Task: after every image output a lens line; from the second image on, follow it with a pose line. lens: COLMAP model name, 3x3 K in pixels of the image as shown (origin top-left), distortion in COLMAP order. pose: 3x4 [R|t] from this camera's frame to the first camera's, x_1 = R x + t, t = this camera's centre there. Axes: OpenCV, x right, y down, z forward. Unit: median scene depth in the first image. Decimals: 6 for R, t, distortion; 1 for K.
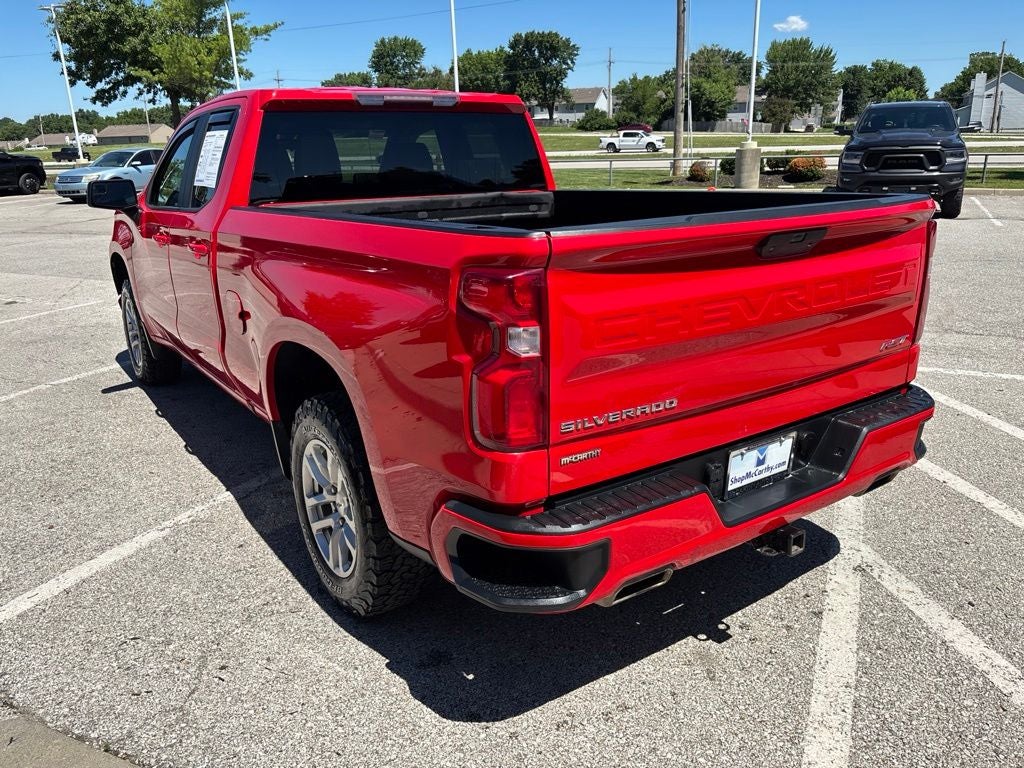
lens RADIAL K [[776.6, 0, 510.1], [0, 776.6, 380.3], [0, 0, 1]] dist [0.045705, -0.055579]
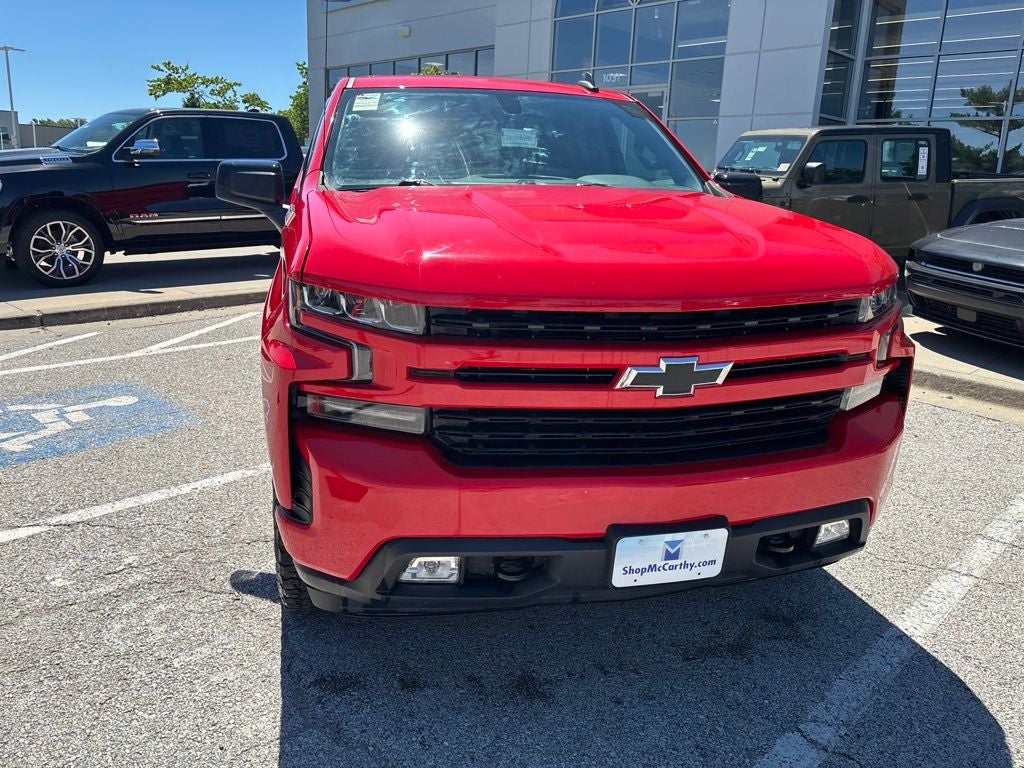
lens RADIAL K [[776.6, 0, 505.6], [0, 776.6, 369.7], [0, 0, 1]] dist [0.045705, -0.055579]
pose [[-0.935410, -0.091326, 0.341568, -0.670595], [0.094406, 0.866477, 0.490209, -0.569534], [-0.340729, 0.490793, -0.801889, 2.088281]]
